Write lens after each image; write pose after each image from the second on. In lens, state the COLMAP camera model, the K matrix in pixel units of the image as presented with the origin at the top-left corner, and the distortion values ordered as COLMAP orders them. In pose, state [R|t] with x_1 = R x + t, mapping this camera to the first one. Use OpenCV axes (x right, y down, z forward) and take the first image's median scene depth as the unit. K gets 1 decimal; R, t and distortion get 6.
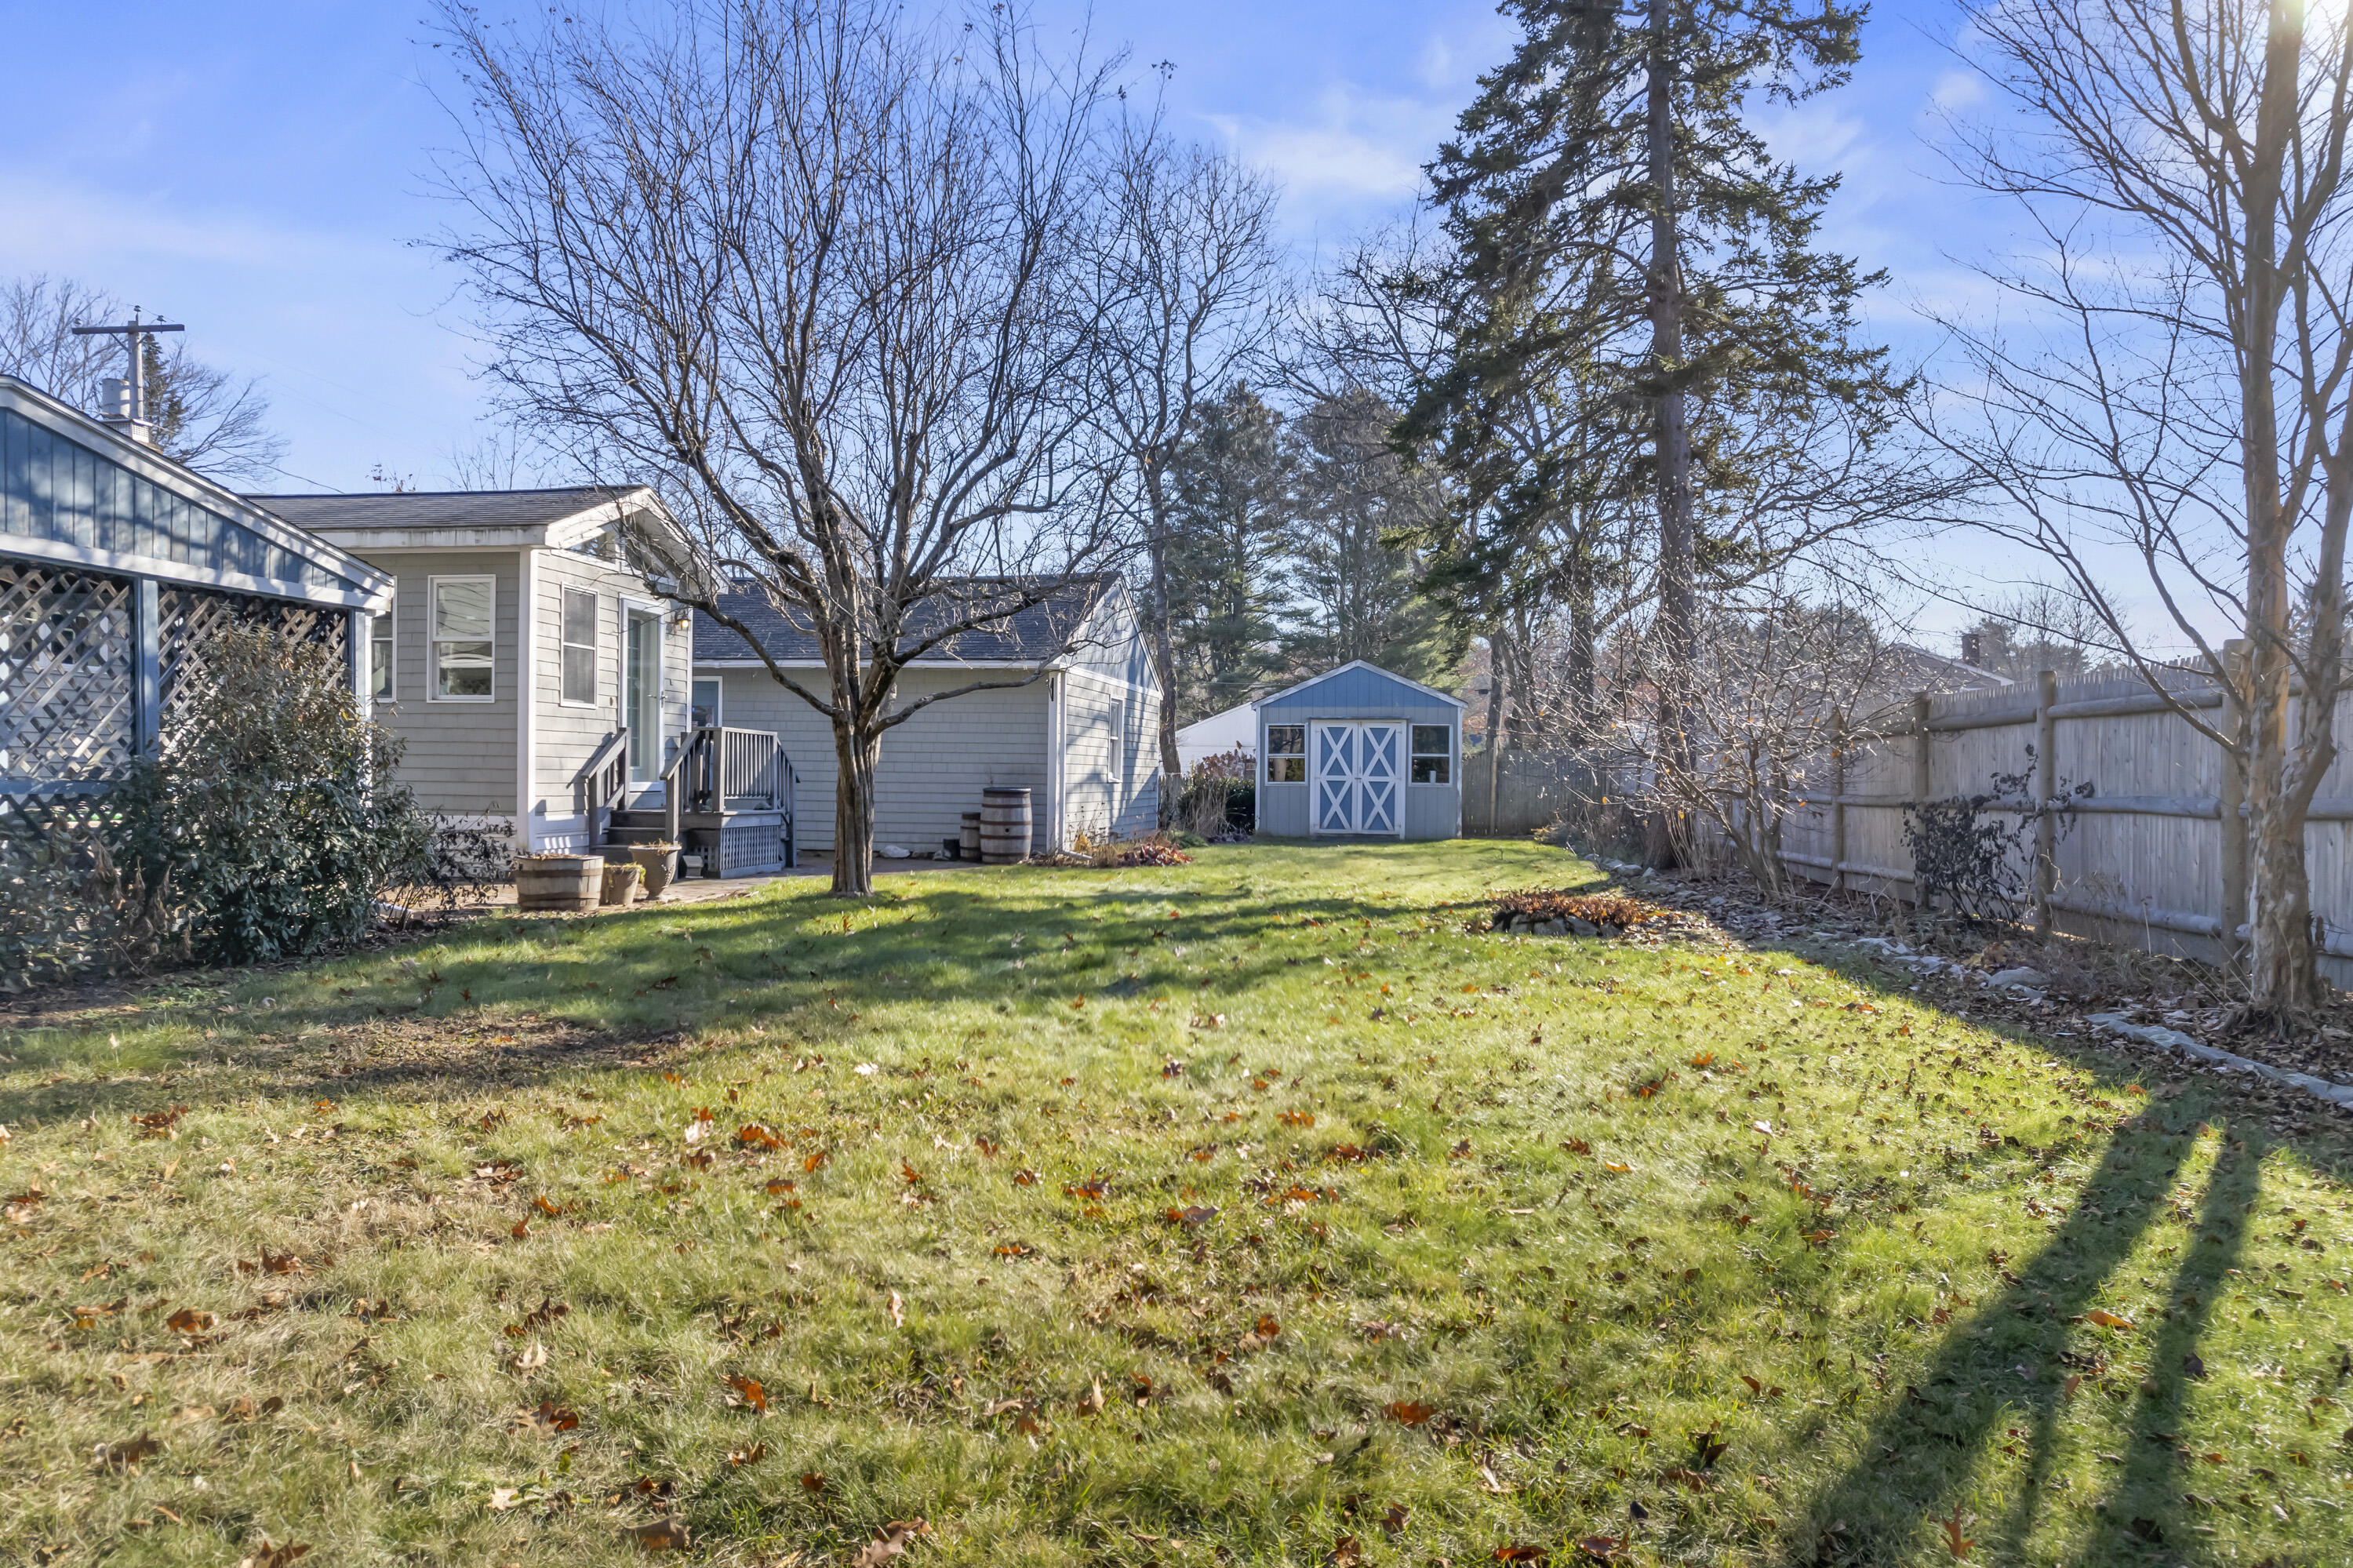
lens RADIAL K [[1519.8, 0, 1174.1], [0, 1519.8, 814.8], [0, 0, 1]] dist [-0.068452, 0.062077]
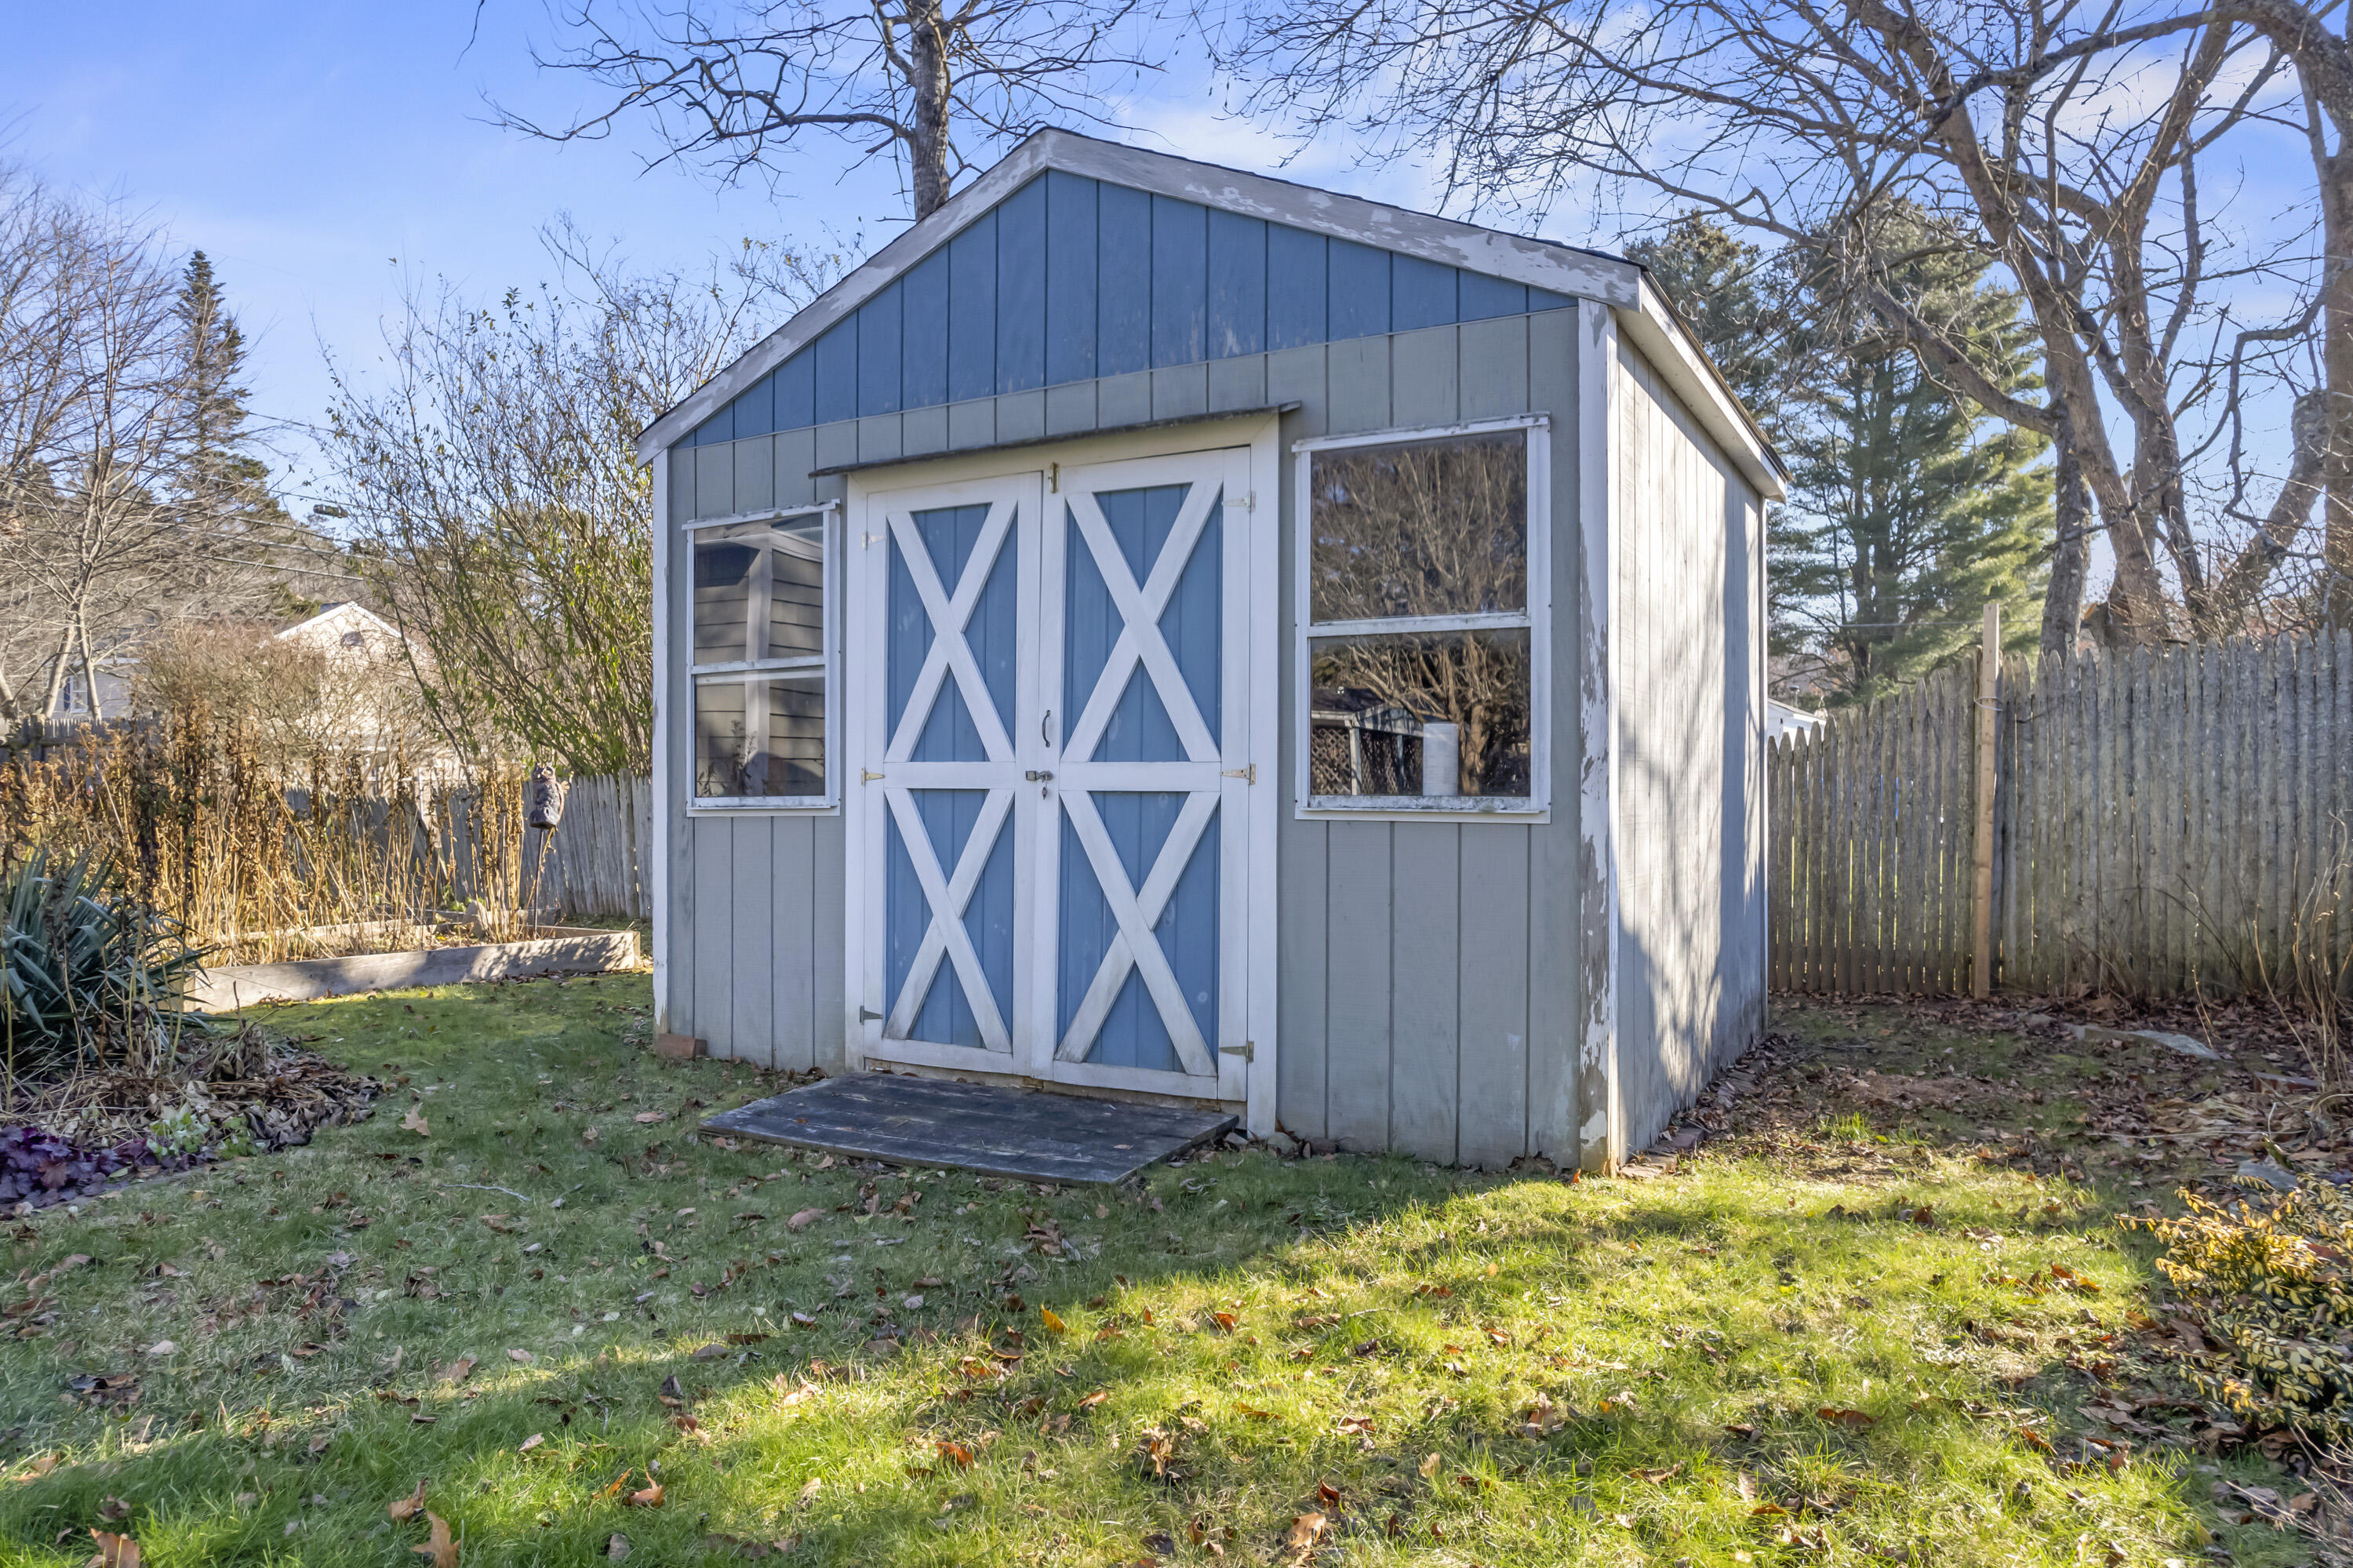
lens RADIAL K [[1519.8, 0, 1182.2], [0, 1519.8, 780.6], [0, 0, 1]] dist [-0.068452, 0.062077]
pose [[0.934826, -0.005463, -0.355064, 0.356921], [-0.003501, 0.999691, -0.024598, -0.033546], [0.355089, 0.024238, 0.934518, 1.483834]]
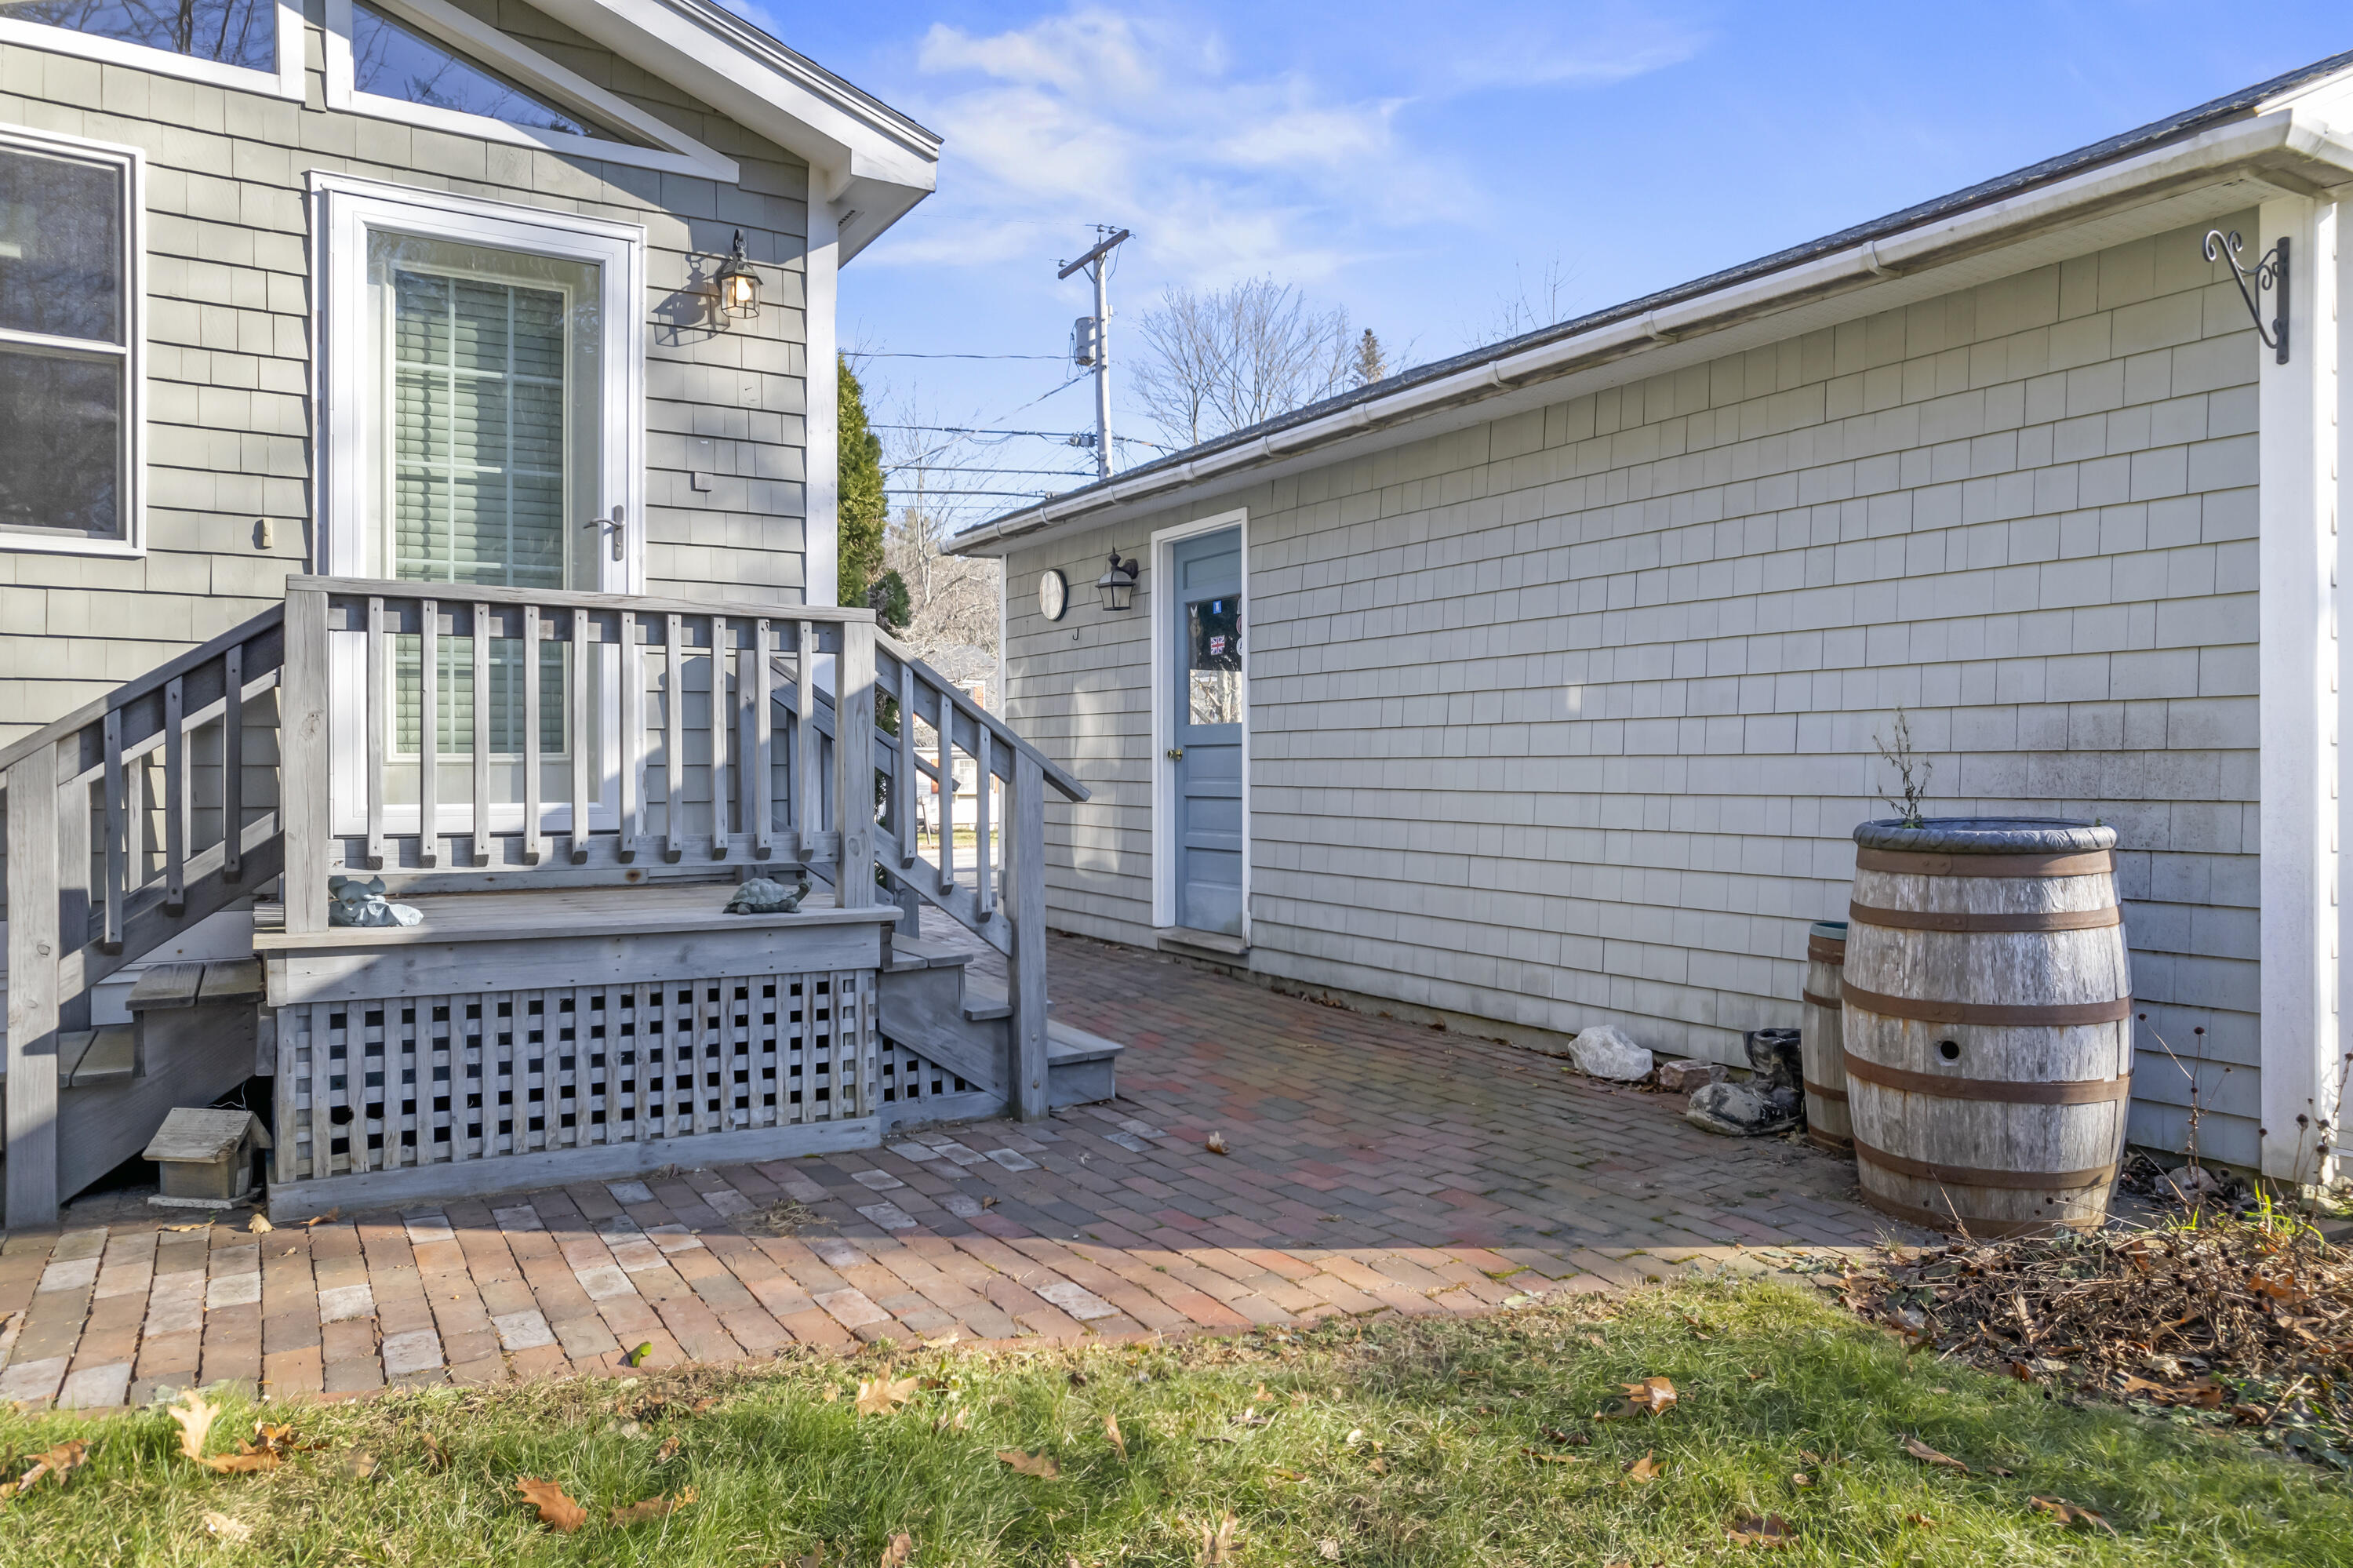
lens RADIAL K [[1519.8, 0, 1188.6], [0, 1519.8, 772.7], [0, 0, 1]] dist [-0.068452, 0.062077]
pose [[0.633727, -0.012644, -0.773454, -0.031549], [-0.009528, 0.999663, -0.024148, -0.023656], [0.773498, 0.022673, 0.633393, 1.011576]]
